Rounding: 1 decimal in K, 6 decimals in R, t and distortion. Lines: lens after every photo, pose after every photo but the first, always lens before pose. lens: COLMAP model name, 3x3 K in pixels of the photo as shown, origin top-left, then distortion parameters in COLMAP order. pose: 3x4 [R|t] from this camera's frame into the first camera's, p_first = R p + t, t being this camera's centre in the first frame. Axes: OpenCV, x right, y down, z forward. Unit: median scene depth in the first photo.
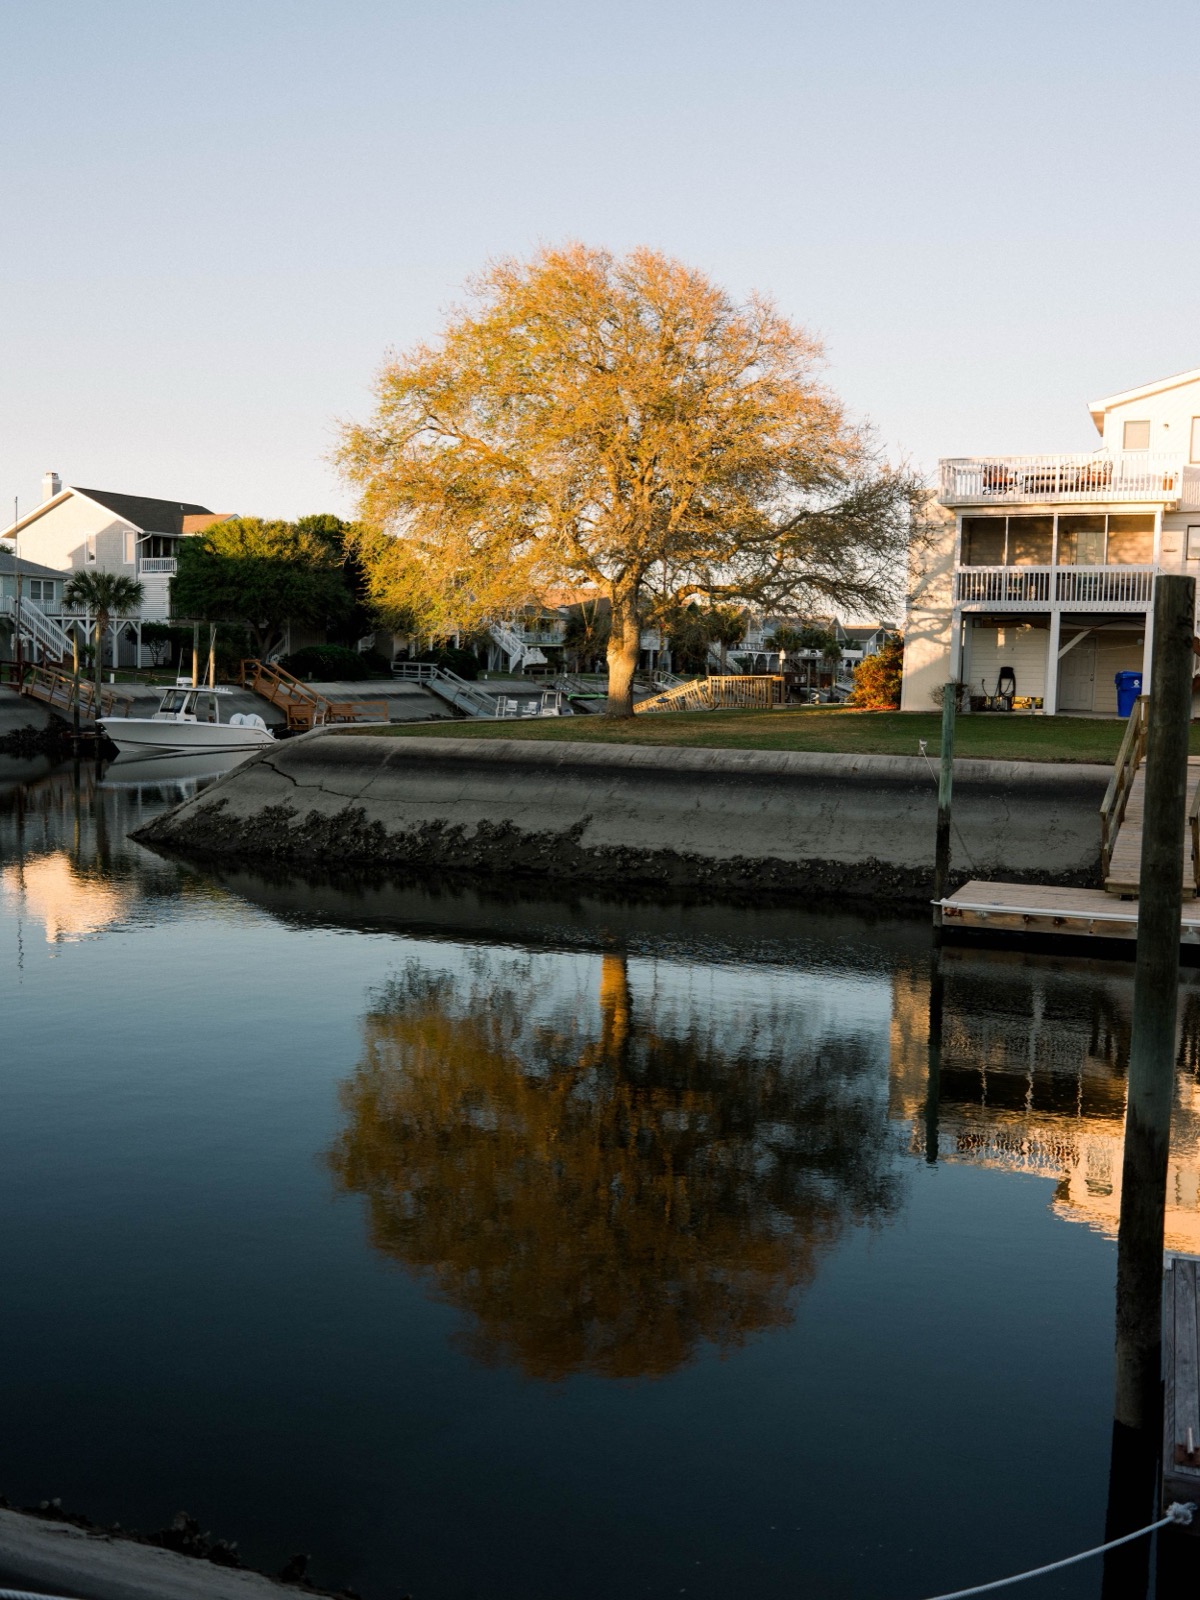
lens RADIAL K [[1507.9, 0, 595.3], [0, 1507.9, 782.5], [0, 0, 1]] dist [0.017945, 0.000000]
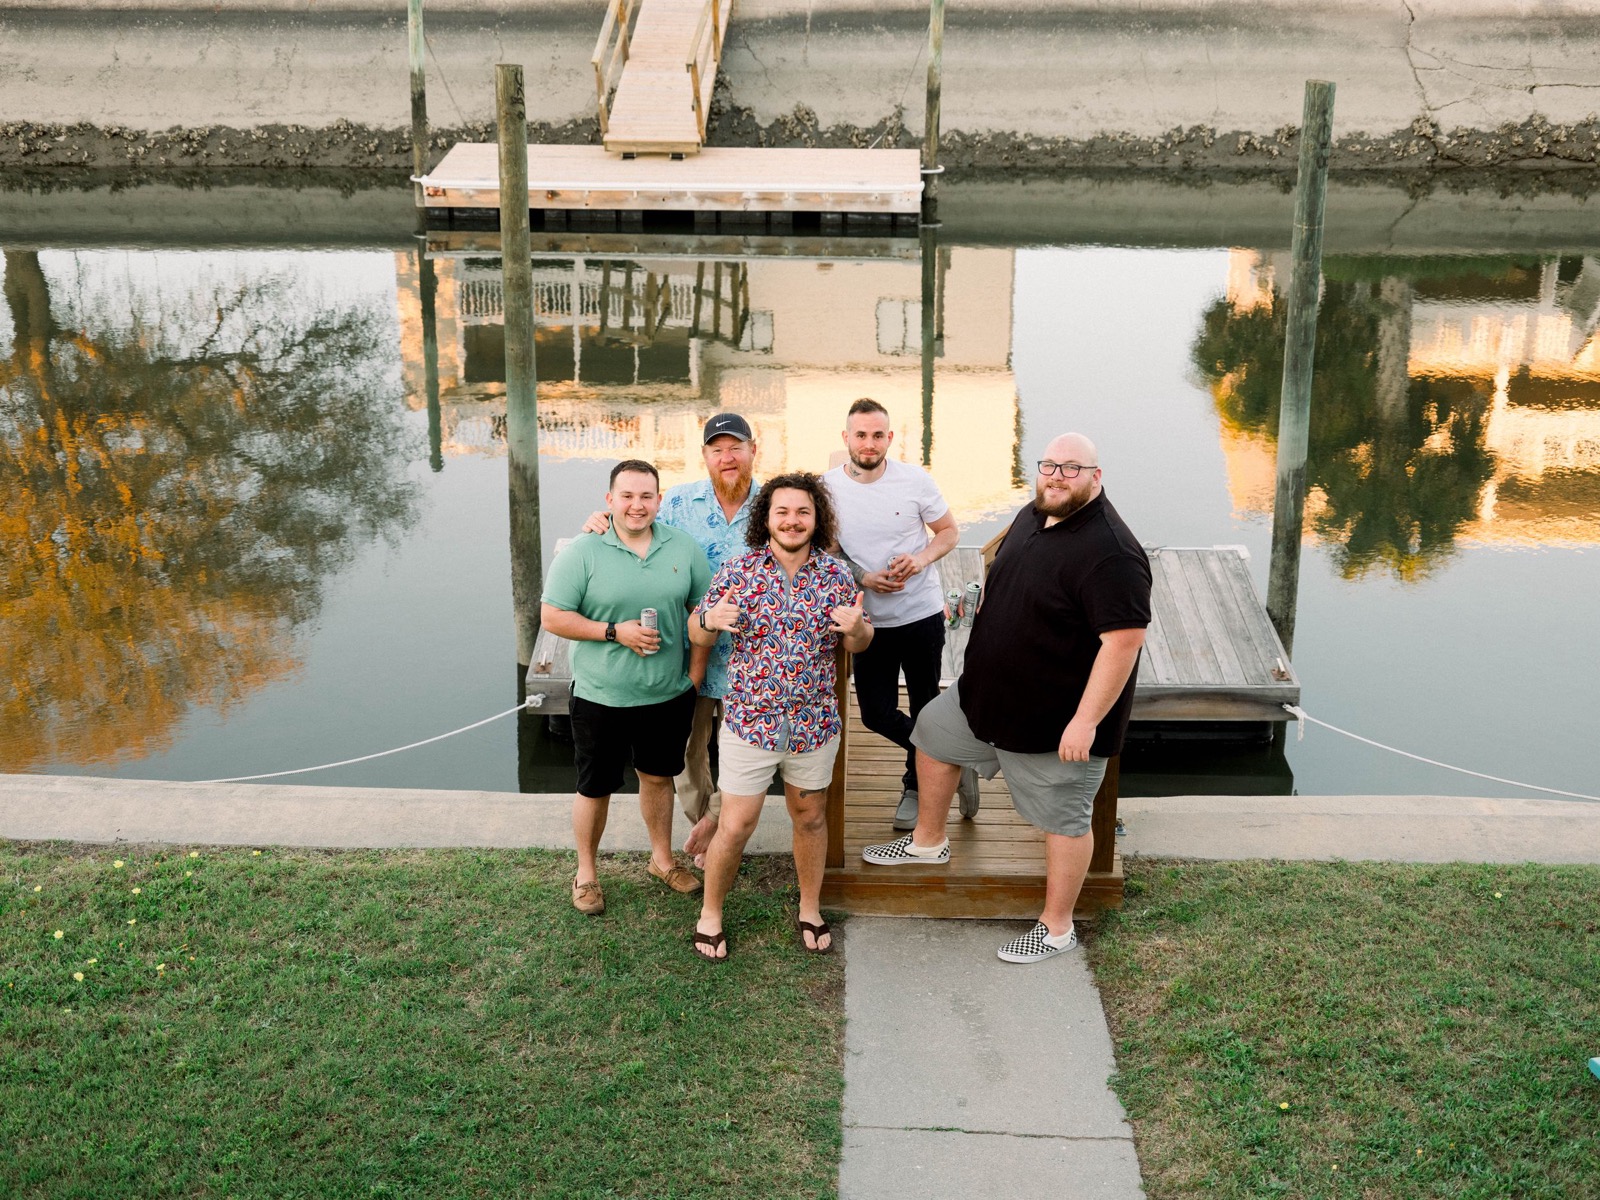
lens RADIAL K [[2540.0, 0, 804.1], [0, 2540.0, 595.9], [0, 0, 1]] dist [-0.002764, 0.000000]
pose [[0.942086, -0.135077, 0.306966, -0.030433], [0.035267, 0.950129, 0.309856, -0.094072], [-0.333511, -0.281086, 0.899867, -0.308765]]
